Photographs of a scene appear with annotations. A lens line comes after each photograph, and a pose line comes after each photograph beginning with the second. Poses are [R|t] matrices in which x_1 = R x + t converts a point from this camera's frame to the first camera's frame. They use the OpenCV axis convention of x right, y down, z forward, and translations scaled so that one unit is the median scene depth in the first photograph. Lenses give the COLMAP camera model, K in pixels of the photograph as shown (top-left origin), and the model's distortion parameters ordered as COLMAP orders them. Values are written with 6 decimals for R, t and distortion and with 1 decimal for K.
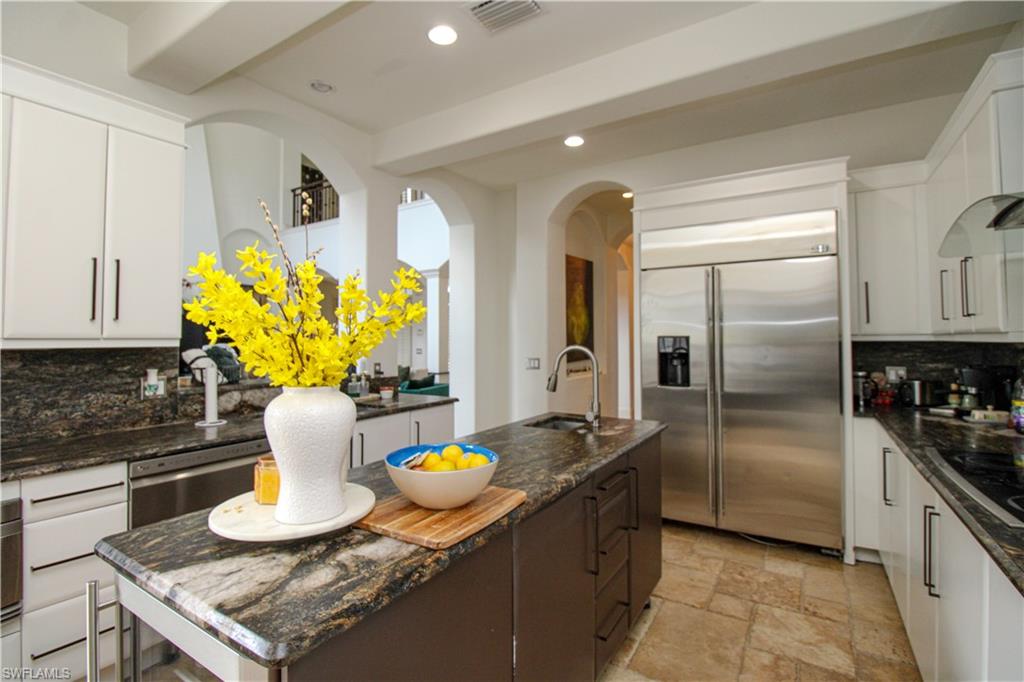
lens RADIAL K [[497.3, 0, 510.8], [0, 497.3, 340.6], [0, 0, 1]] dist [-0.017643, -0.006895]
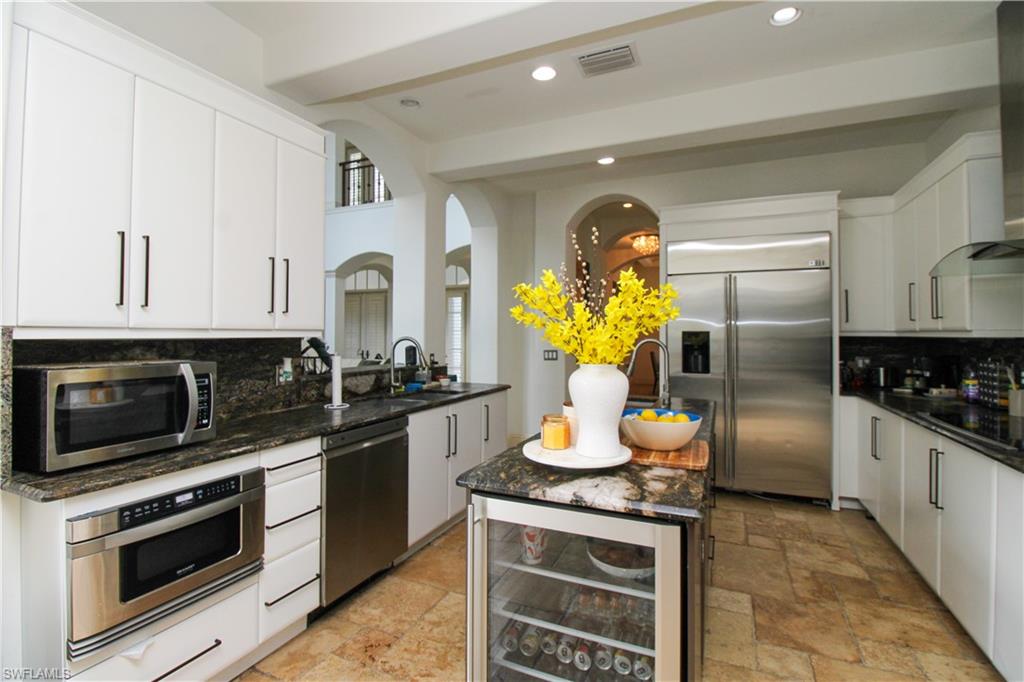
lens RADIAL K [[497.3, 0, 515.7], [0, 497.3, 342.1], [0, 0, 1]] dist [-0.017643, -0.006895]
pose [[0.989594, 0.004393, 0.143818, -0.367547], [-0.006475, 0.999881, 0.014008, 0.004178], [-0.143740, -0.014794, 0.989505, -0.164216]]
